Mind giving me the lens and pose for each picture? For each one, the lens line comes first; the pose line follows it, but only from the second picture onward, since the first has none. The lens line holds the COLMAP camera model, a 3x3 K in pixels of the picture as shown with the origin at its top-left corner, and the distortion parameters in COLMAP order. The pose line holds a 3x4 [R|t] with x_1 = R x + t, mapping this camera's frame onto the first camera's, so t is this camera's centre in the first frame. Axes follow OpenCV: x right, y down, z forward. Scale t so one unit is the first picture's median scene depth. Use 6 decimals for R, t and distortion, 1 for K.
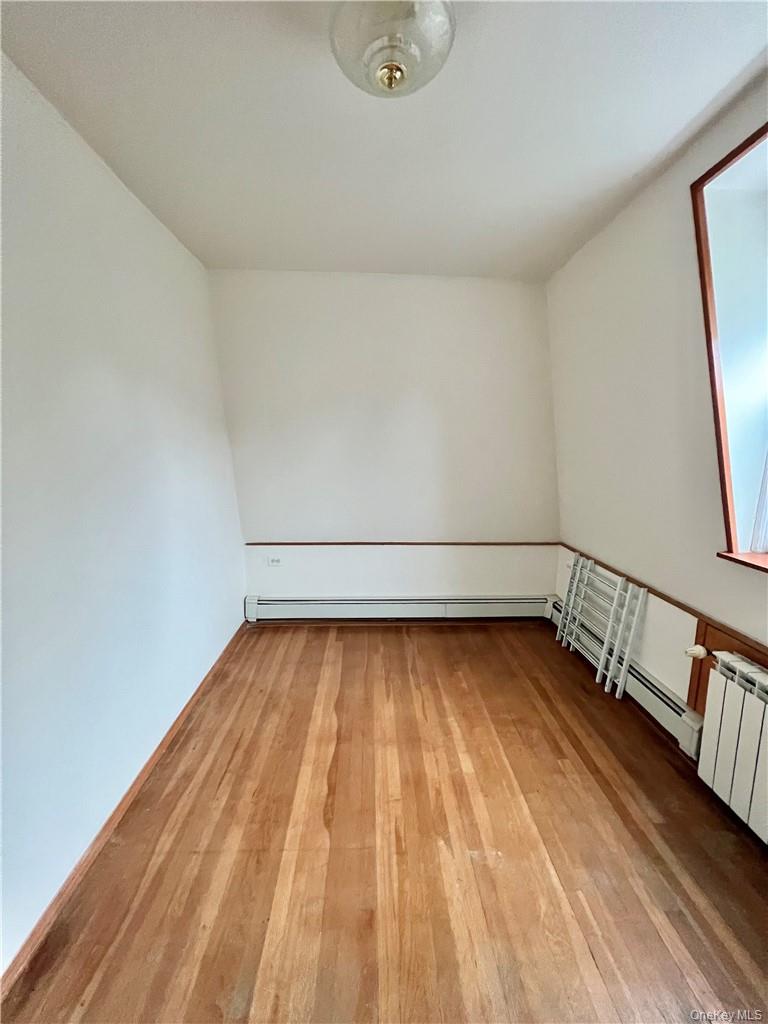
lens RADIAL K [[406.3, 0, 383.4], [0, 406.3, 512.9], [0, 0, 1]] dist [-0.002718, 0.000006]
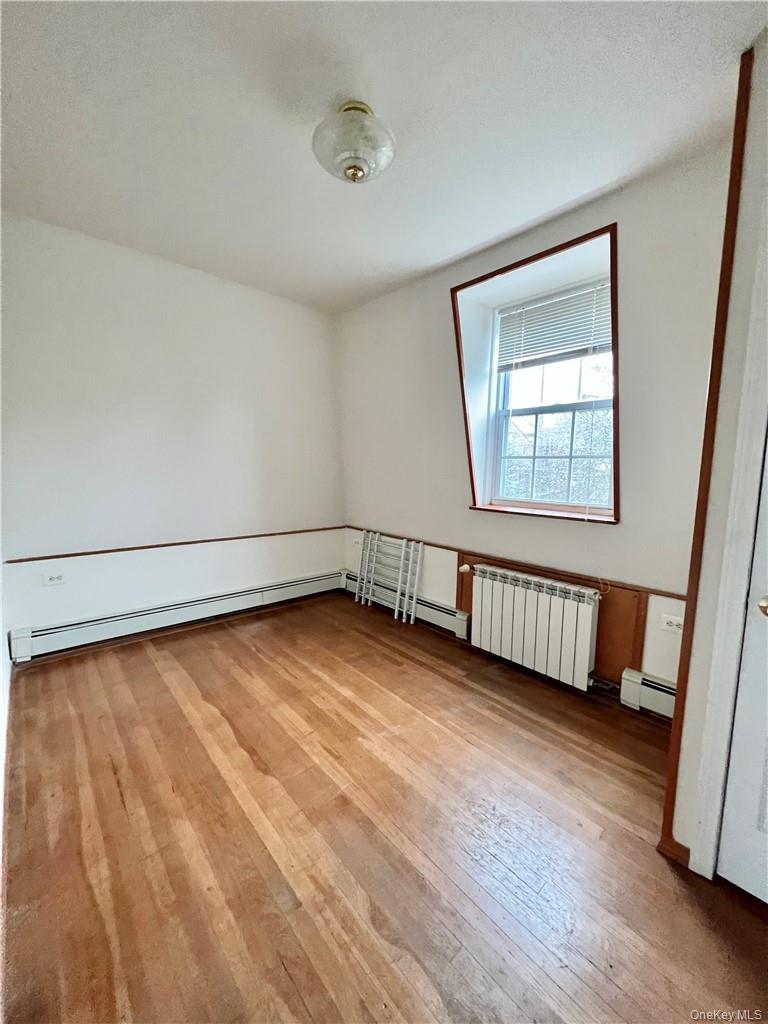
lens RADIAL K [[406.3, 0, 384.4], [0, 406.3, 513.0], [0, 0, 1]] dist [-0.002718, 0.000006]
pose [[0.774397, -0.066111, 0.629237, -0.433256], [0.089417, 0.995980, -0.005402, 0.087087], [-0.626350, 0.060448, 0.777195, -0.072207]]
